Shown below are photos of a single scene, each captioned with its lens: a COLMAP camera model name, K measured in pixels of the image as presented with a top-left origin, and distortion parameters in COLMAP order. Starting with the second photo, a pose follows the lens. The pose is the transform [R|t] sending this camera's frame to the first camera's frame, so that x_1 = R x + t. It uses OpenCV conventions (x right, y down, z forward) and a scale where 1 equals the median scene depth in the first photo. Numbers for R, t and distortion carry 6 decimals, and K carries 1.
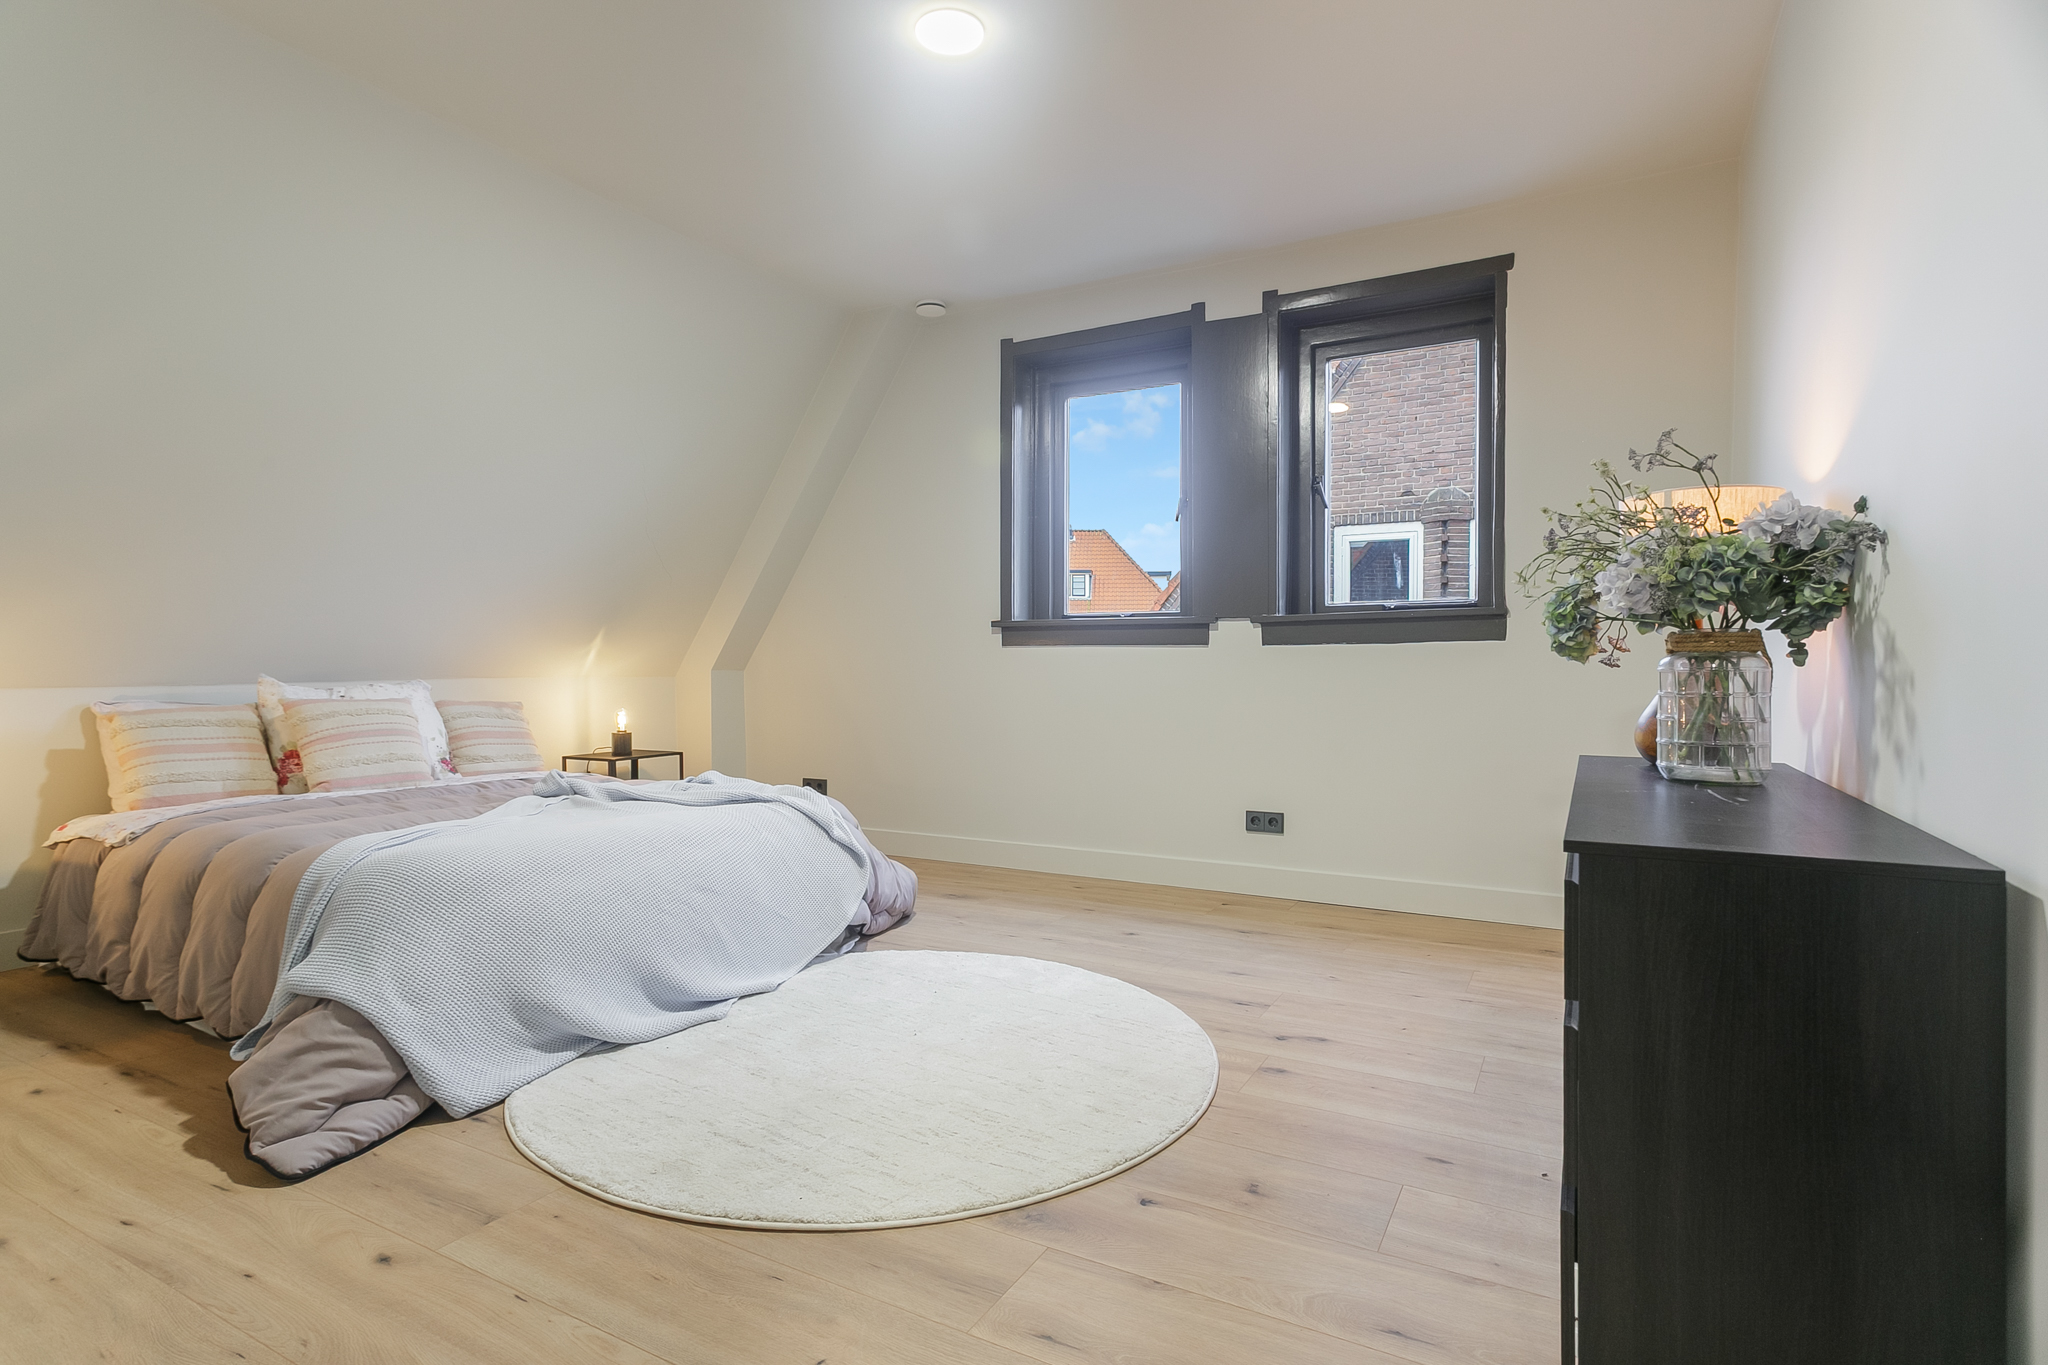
lens RADIAL K [[1042.4, 0, 1008.4], [0, 1042.4, 669.7], [0, 0, 1]] dist [-0.013928, 0.005346]
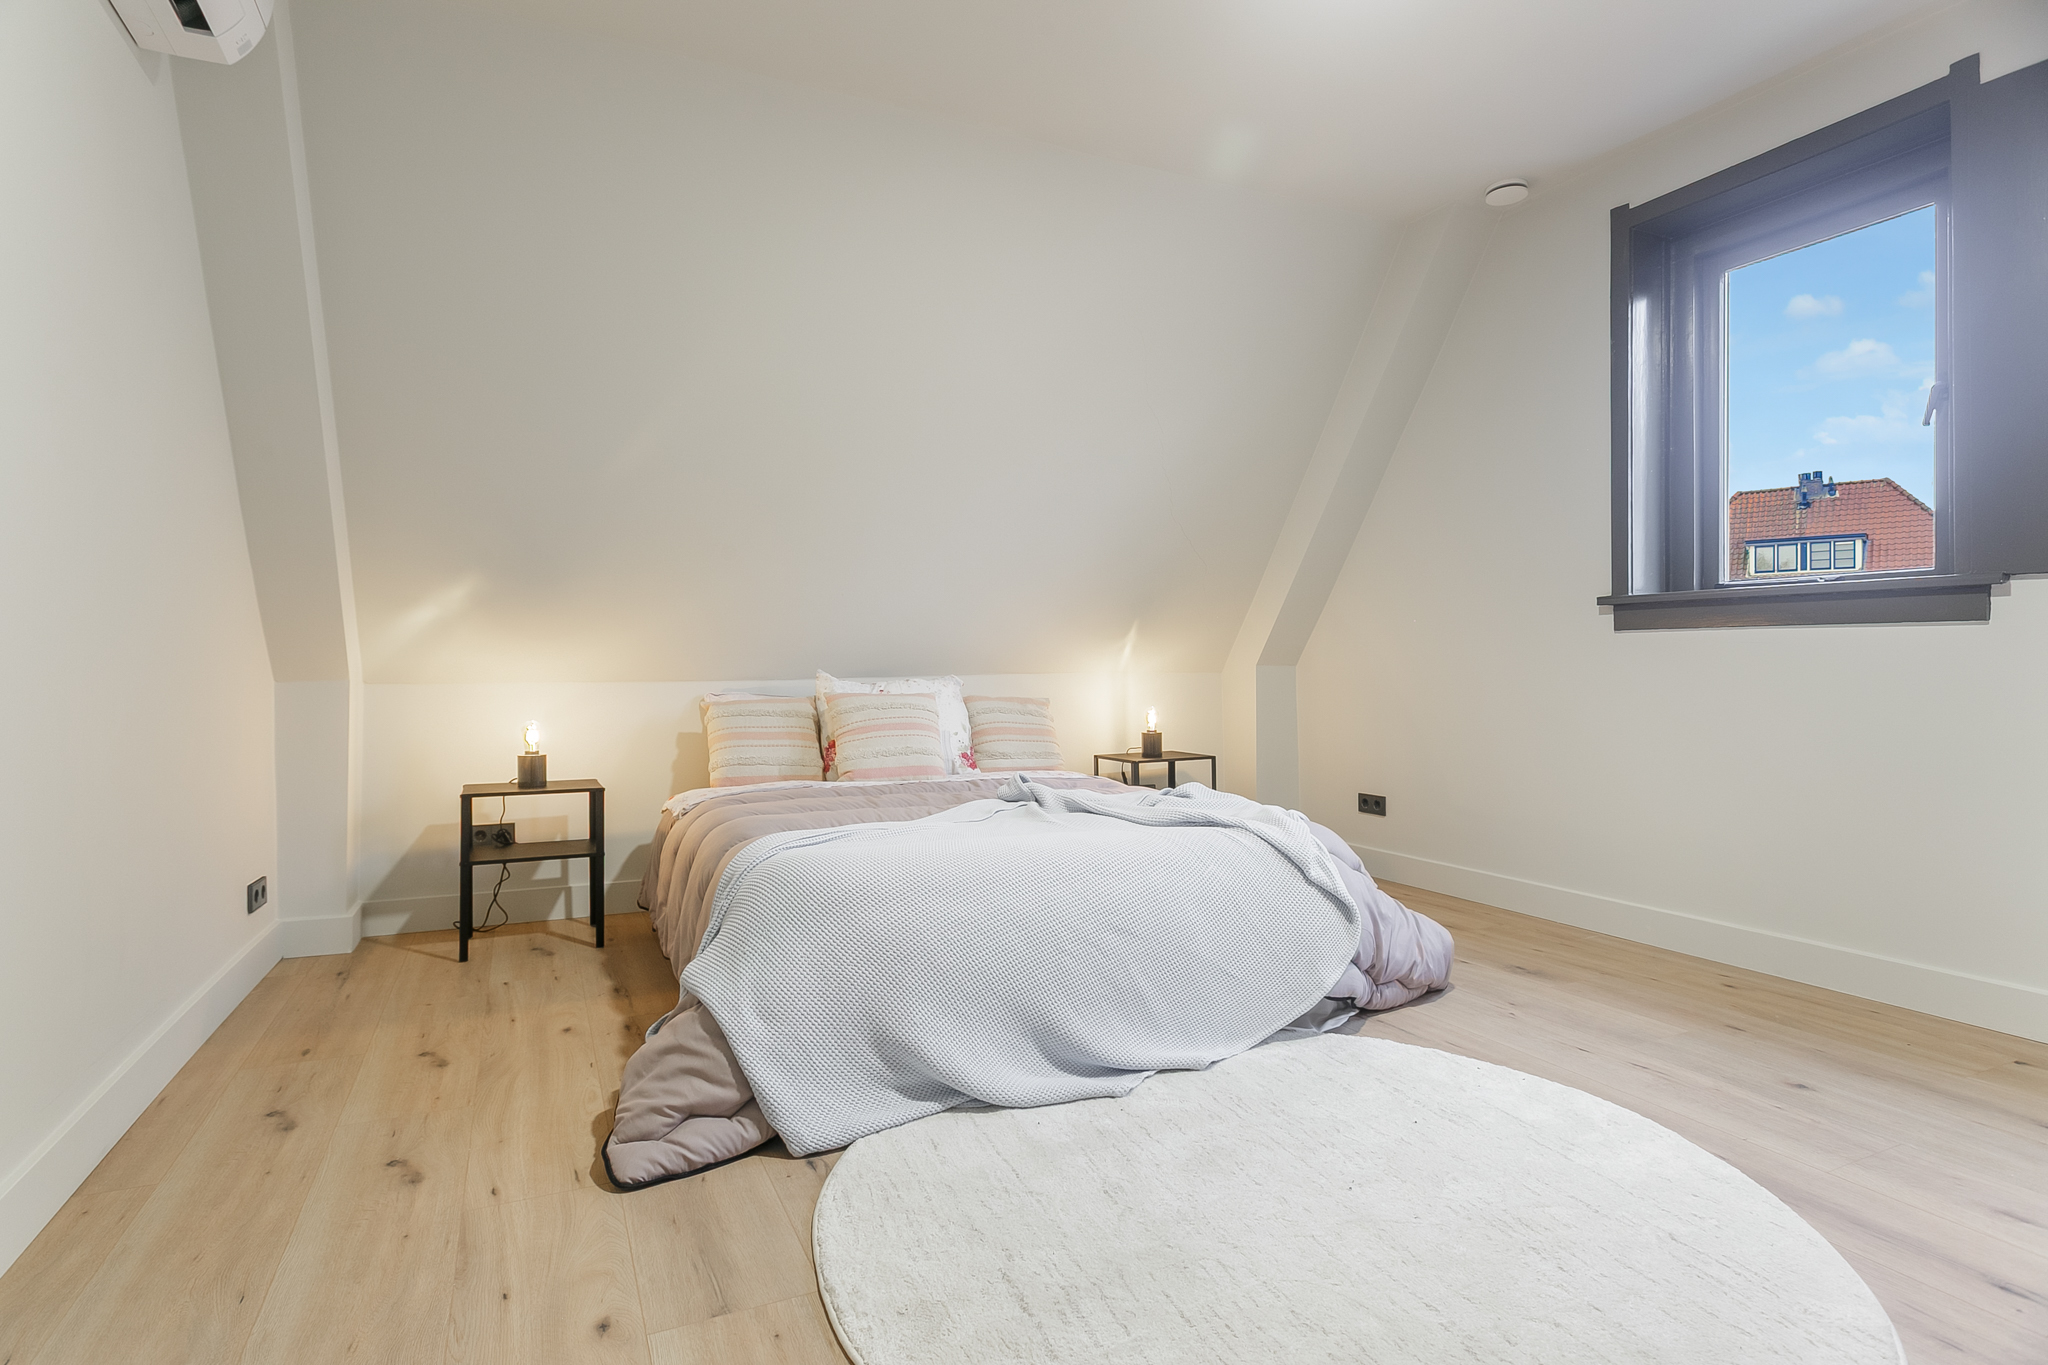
lens RADIAL K [[1042.4, 0, 1008.4], [0, 1042.4, 669.7], [0, 0, 1]] dist [-0.013928, 0.005346]
pose [[0.814635, -0.001031, -0.579973, 0.094103], [0.003004, 0.999993, 0.002442, 0.001837], [0.579966, -0.003731, 0.814632, 0.227908]]
